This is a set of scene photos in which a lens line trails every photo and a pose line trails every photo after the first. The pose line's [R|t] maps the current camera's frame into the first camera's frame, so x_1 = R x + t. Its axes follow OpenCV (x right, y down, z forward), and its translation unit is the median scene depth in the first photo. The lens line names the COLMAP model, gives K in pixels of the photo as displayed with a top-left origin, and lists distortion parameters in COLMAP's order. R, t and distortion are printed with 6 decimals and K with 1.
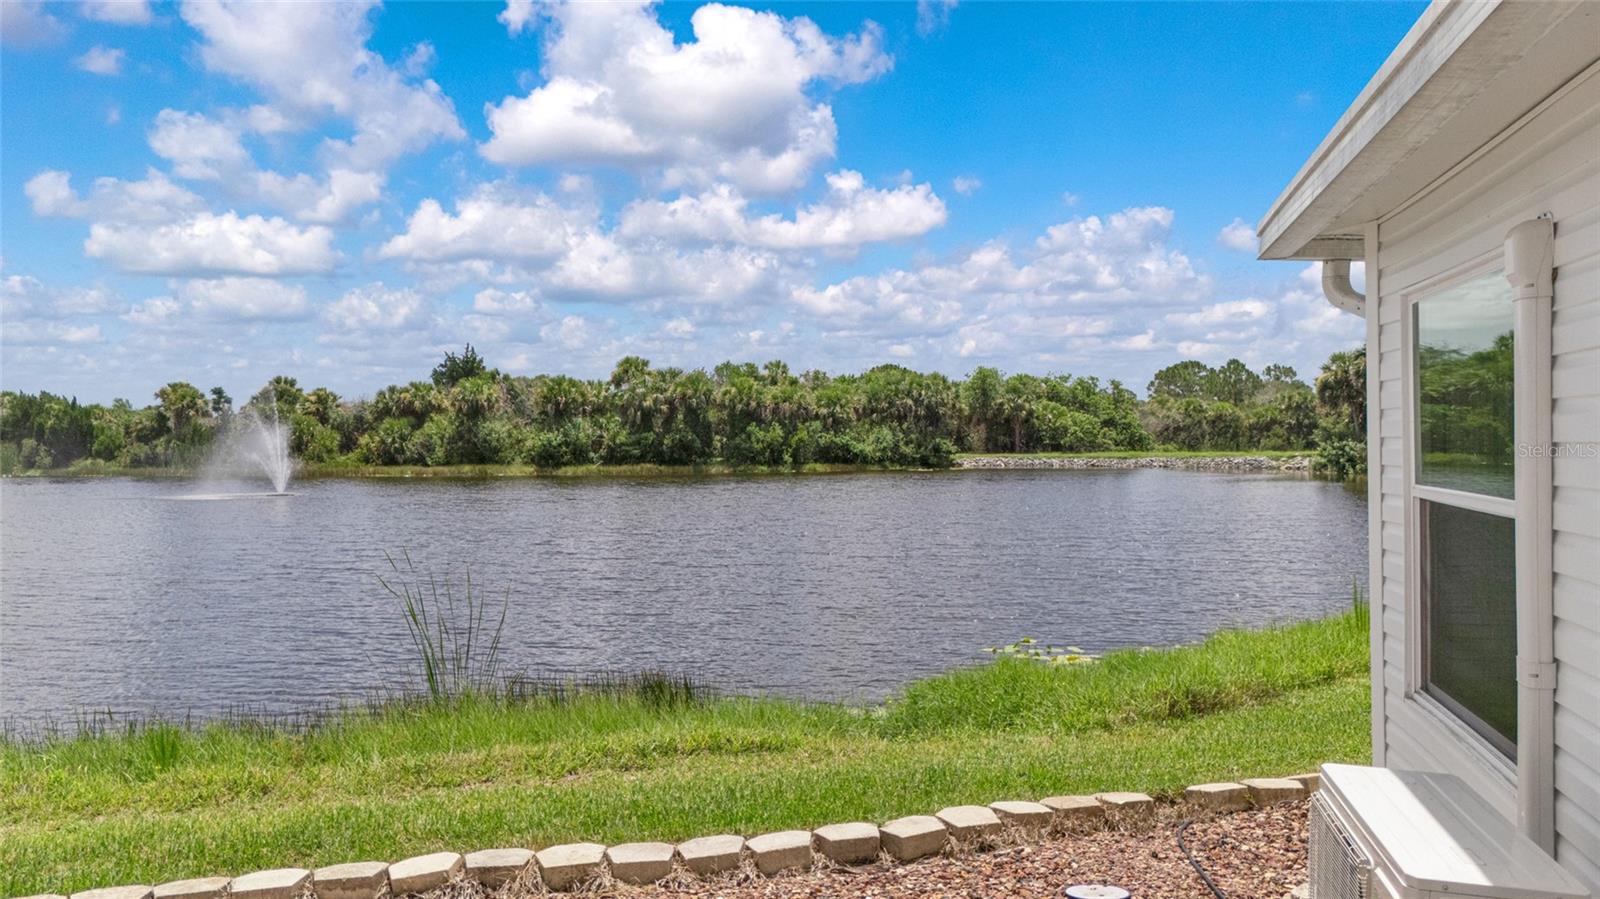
lens RADIAL K [[1230.1, 0, 800.0], [0, 1230.1, 449.5], [0, 0, 1]] dist [0.068646, -0.122805]
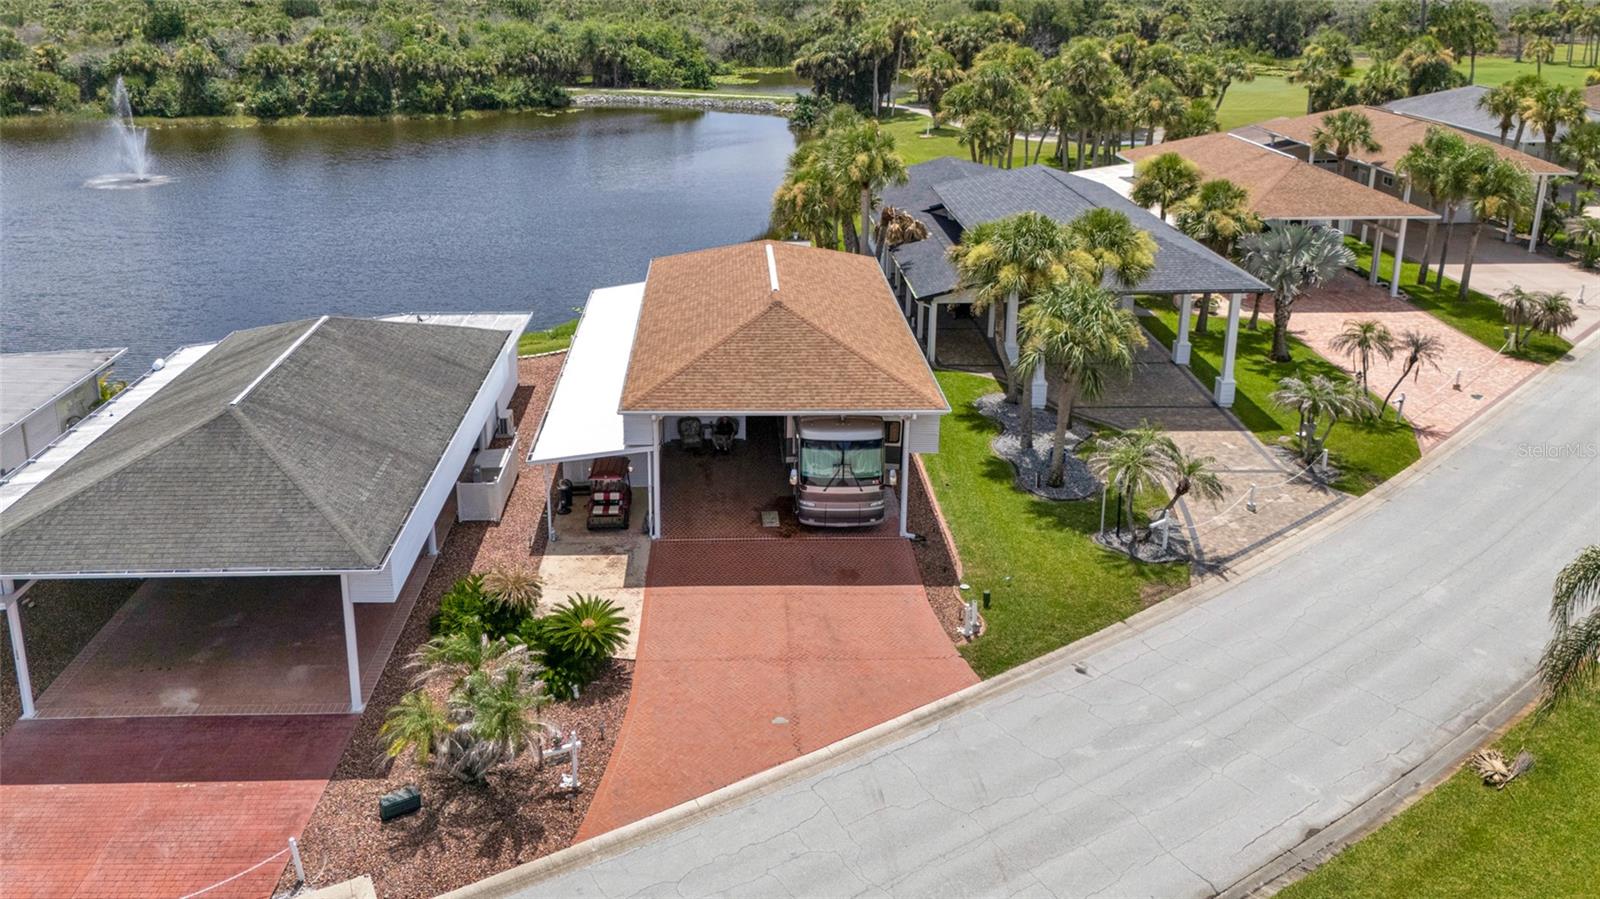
lens RADIAL K [[1238.1, 0, 727.7], [0, 1238.1, 309.5], [0, 0, 1]] dist [0.045423, -0.007013]
pose [[0.971779, -0.065066, 0.226740, -0.036357], [0.000490, 0.961762, 0.273887, -0.152947], [-0.235891, -0.266046, 0.934652, -0.436082]]
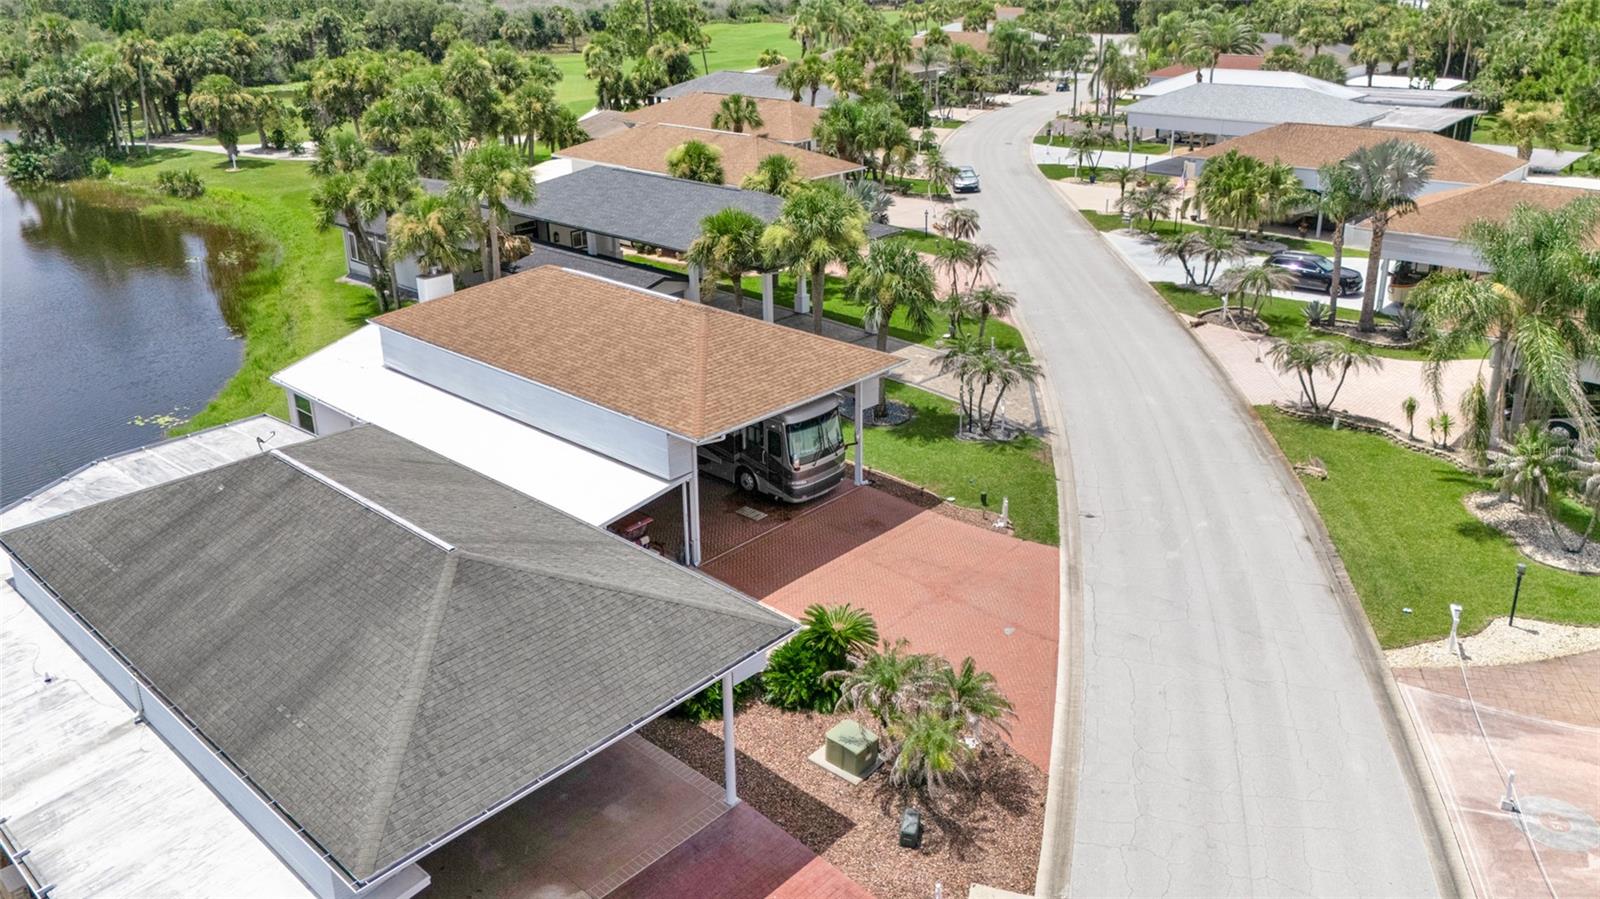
lens RADIAL K [[1197.2, 0, 800.2], [0, 1197.2, 427.9], [0, 0, 1]] dist [0.024928, -0.006990]
pose [[0.494173, -0.322860, 0.807189, -0.233559], [0.015886, 0.931682, 0.362929, -0.150802], [-0.869218, -0.166527, 0.465541, -0.287999]]
